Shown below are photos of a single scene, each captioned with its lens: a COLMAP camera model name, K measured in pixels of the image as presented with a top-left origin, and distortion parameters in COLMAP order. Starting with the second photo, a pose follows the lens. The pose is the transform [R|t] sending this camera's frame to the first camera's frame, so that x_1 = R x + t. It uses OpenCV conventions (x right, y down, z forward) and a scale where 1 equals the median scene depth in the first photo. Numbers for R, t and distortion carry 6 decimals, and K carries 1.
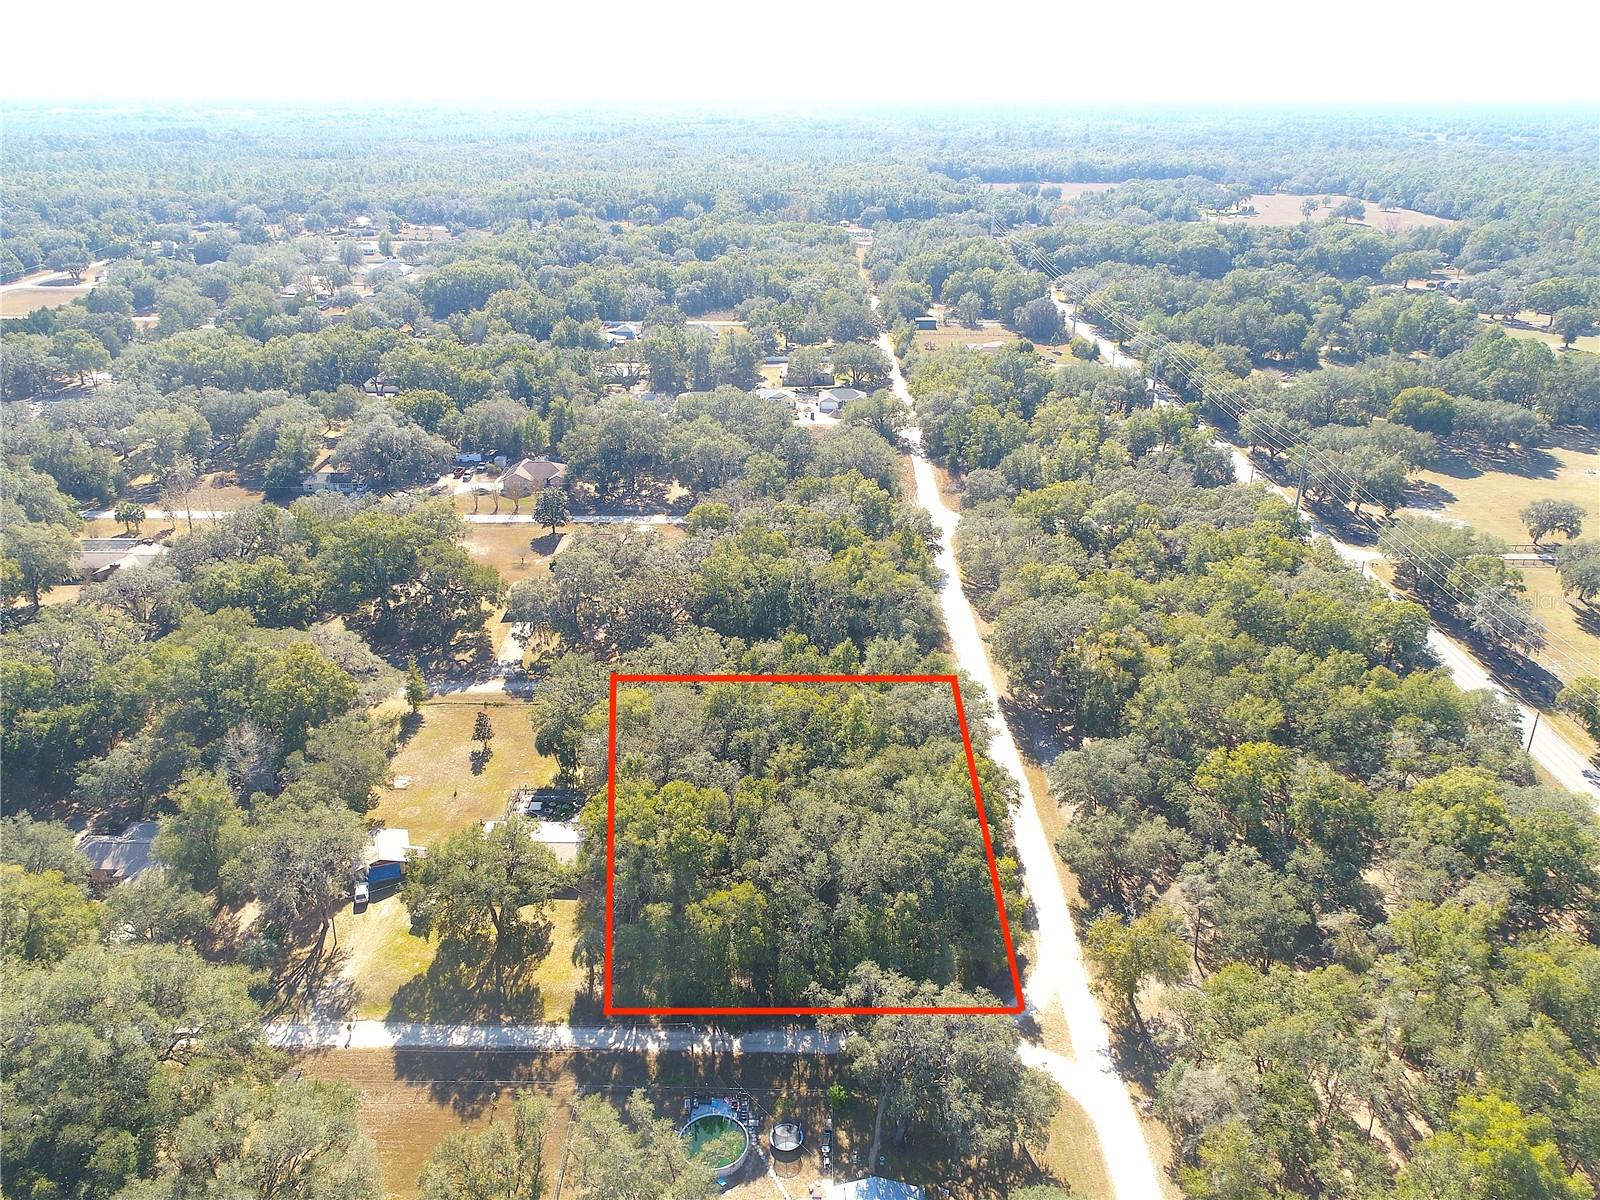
lens RADIAL K [[1133.8, 0, 803.8], [0, 1133.8, 600.5], [0, 0, 1]] dist [-0.000170, -0.000611]
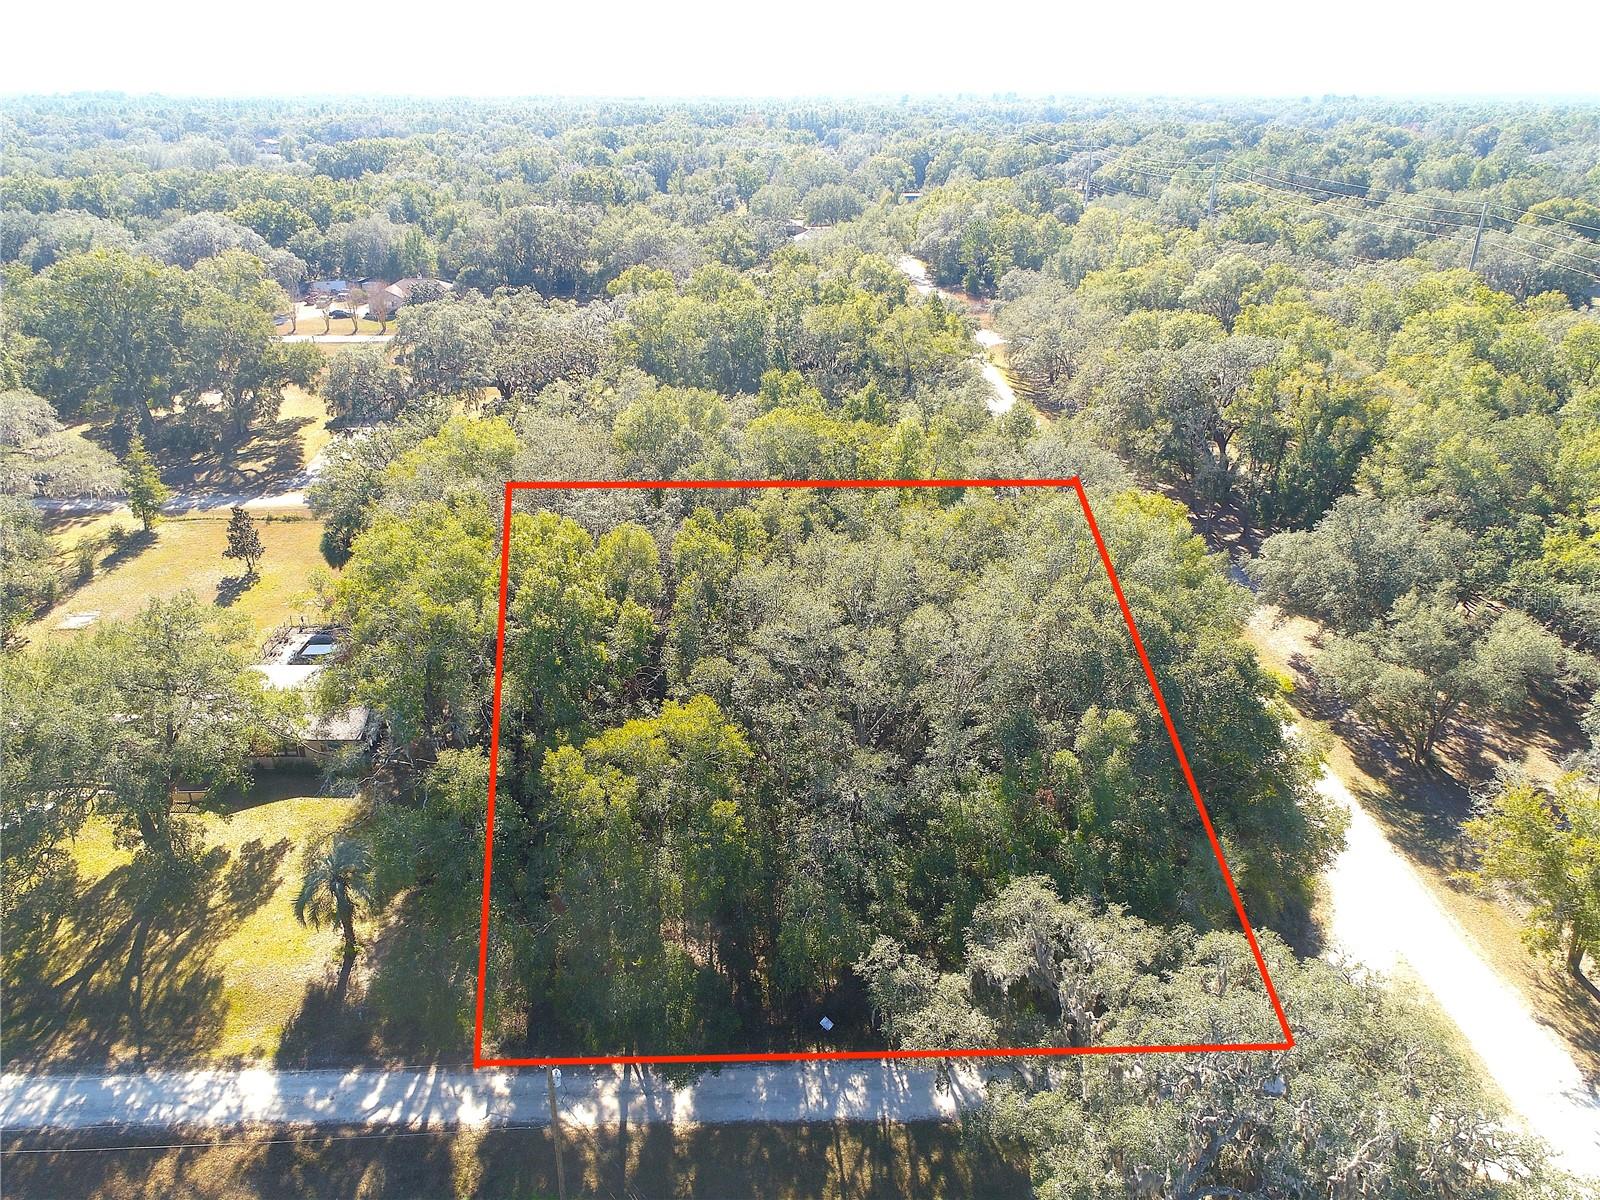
lens RADIAL K [[1133.8, 0, 795.3], [0, 1133.8, 599.5], [0, 0, 1]] dist [-0.000170, -0.000611]
pose [[0.999502, -0.017247, 0.026407, -0.026420], [0.017252, 0.999851, 0.000062, 0.211447], [-0.026405, 0.000394, 0.999651, 0.590632]]
